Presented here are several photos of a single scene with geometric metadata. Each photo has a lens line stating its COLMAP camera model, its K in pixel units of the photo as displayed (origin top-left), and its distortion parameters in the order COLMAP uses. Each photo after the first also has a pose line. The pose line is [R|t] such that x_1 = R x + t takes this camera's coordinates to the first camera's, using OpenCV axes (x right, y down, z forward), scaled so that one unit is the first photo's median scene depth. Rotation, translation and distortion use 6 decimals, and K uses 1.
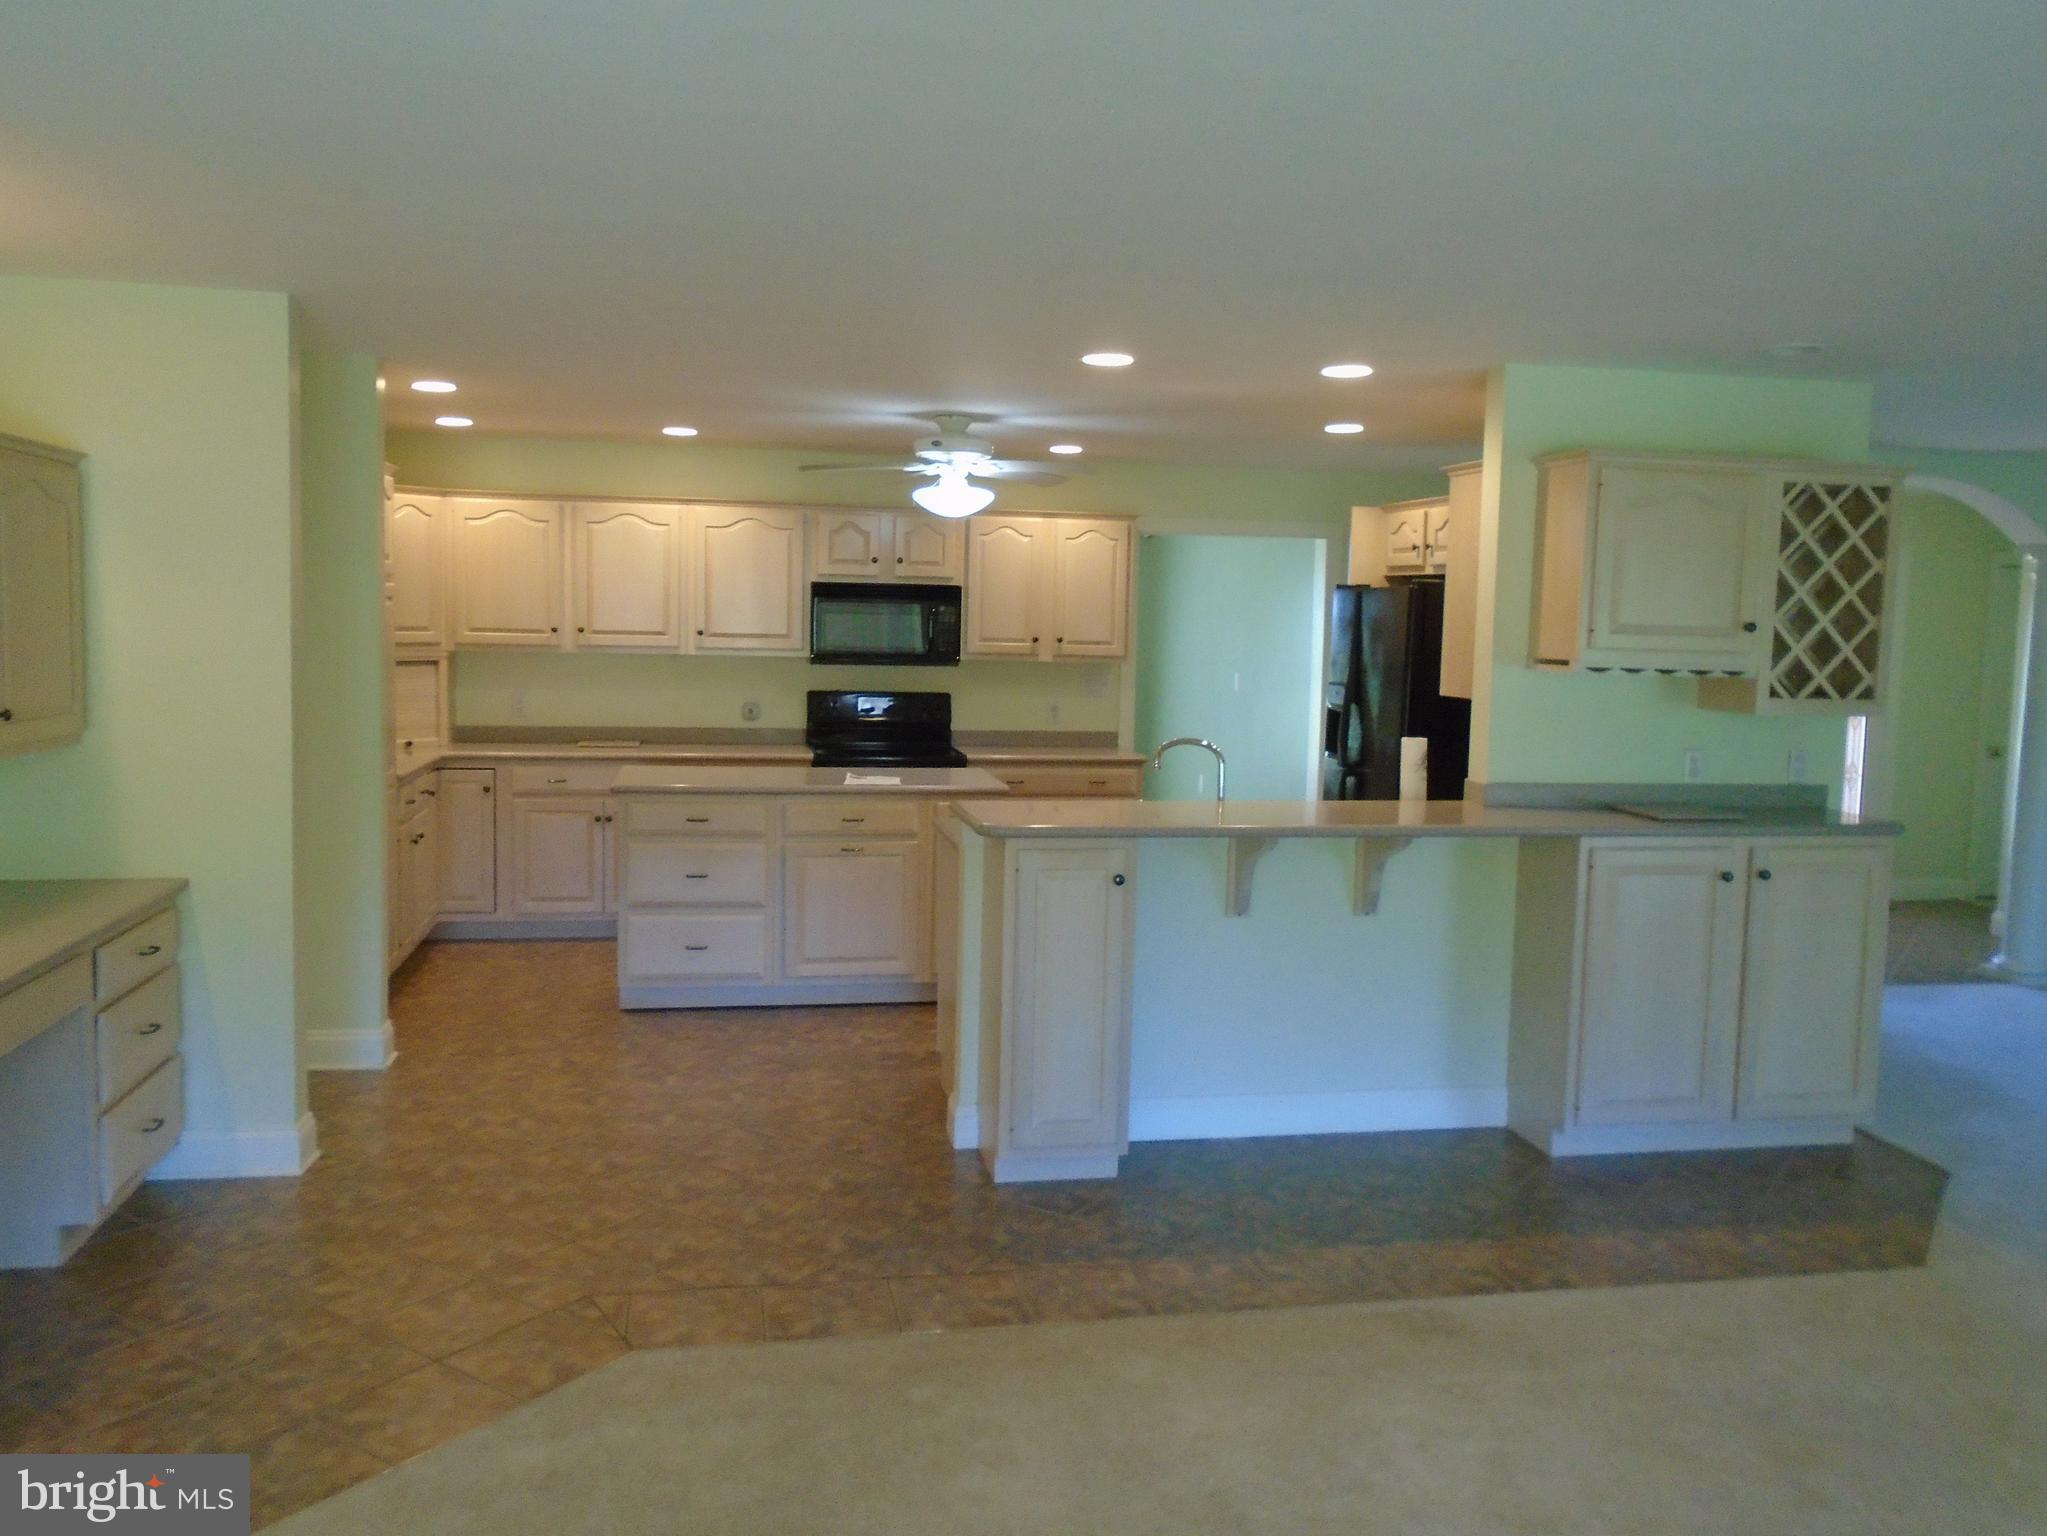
lens RADIAL K [[1580.4, 0, 1032.8], [0, 1580.4, 764.0], [0, 0, 1]] dist [-0.012024, -0.001123]
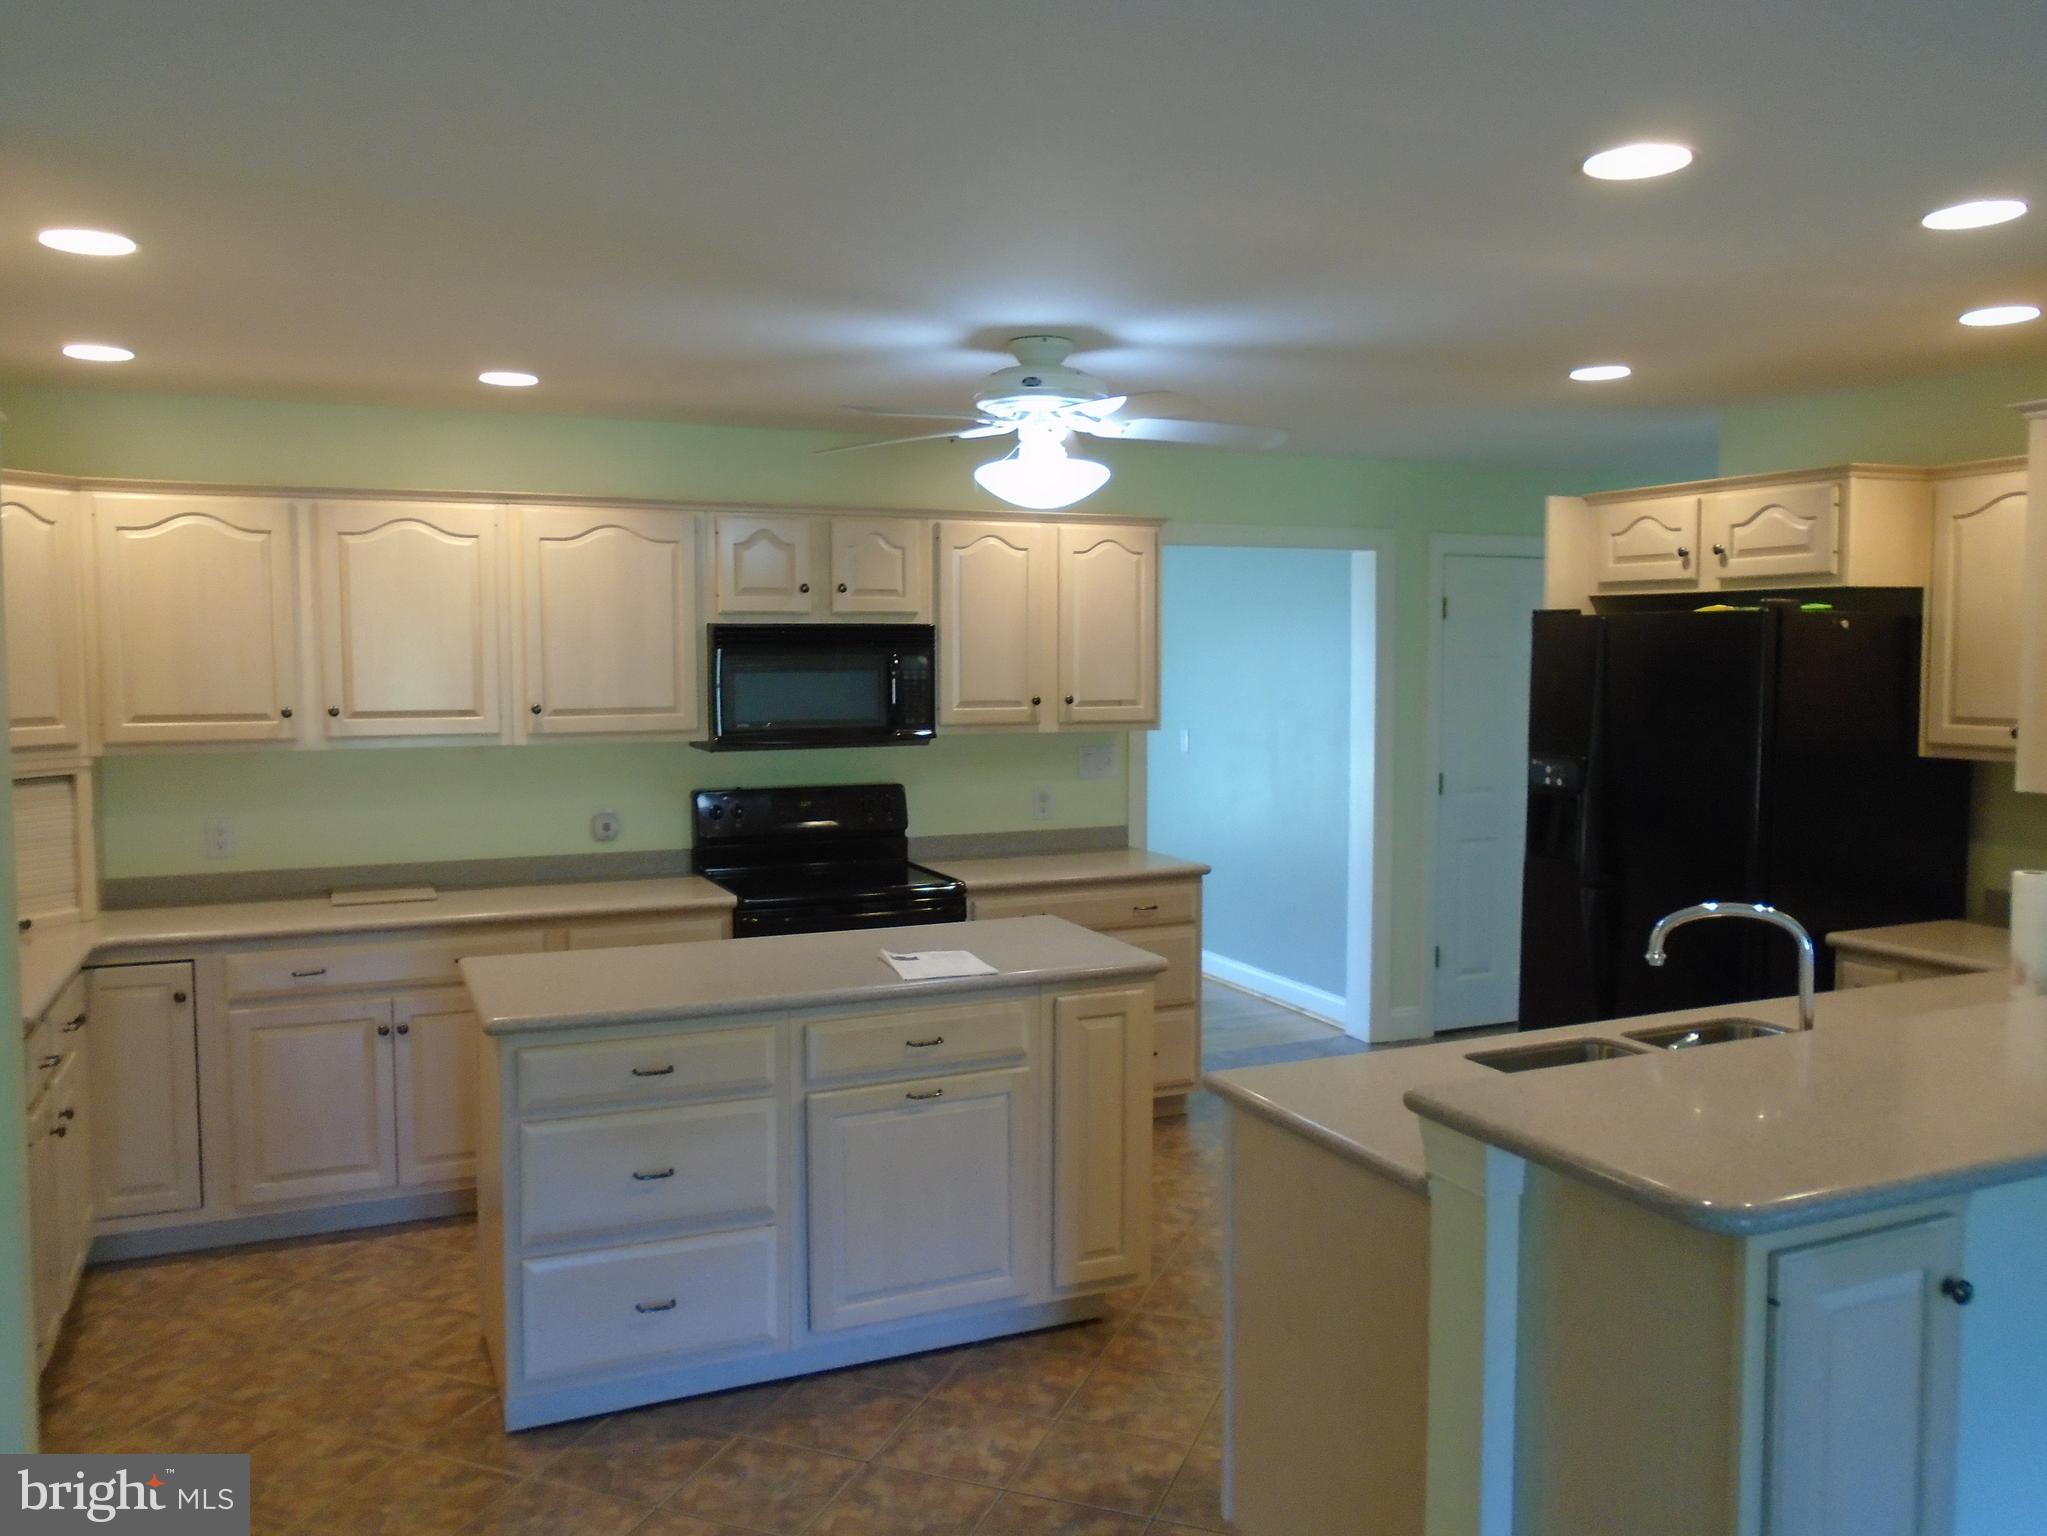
lens RADIAL K [[1580.4, 0, 1022.9], [0, 1580.4, 760.3], [0, 0, 1]] dist [-0.012024, -0.001123]
pose [[0.974373, -0.041293, 0.221115, -0.165129], [0.046585, 0.998738, -0.018772, -0.043428], [-0.220060, 0.028591, 0.975067, 0.361028]]
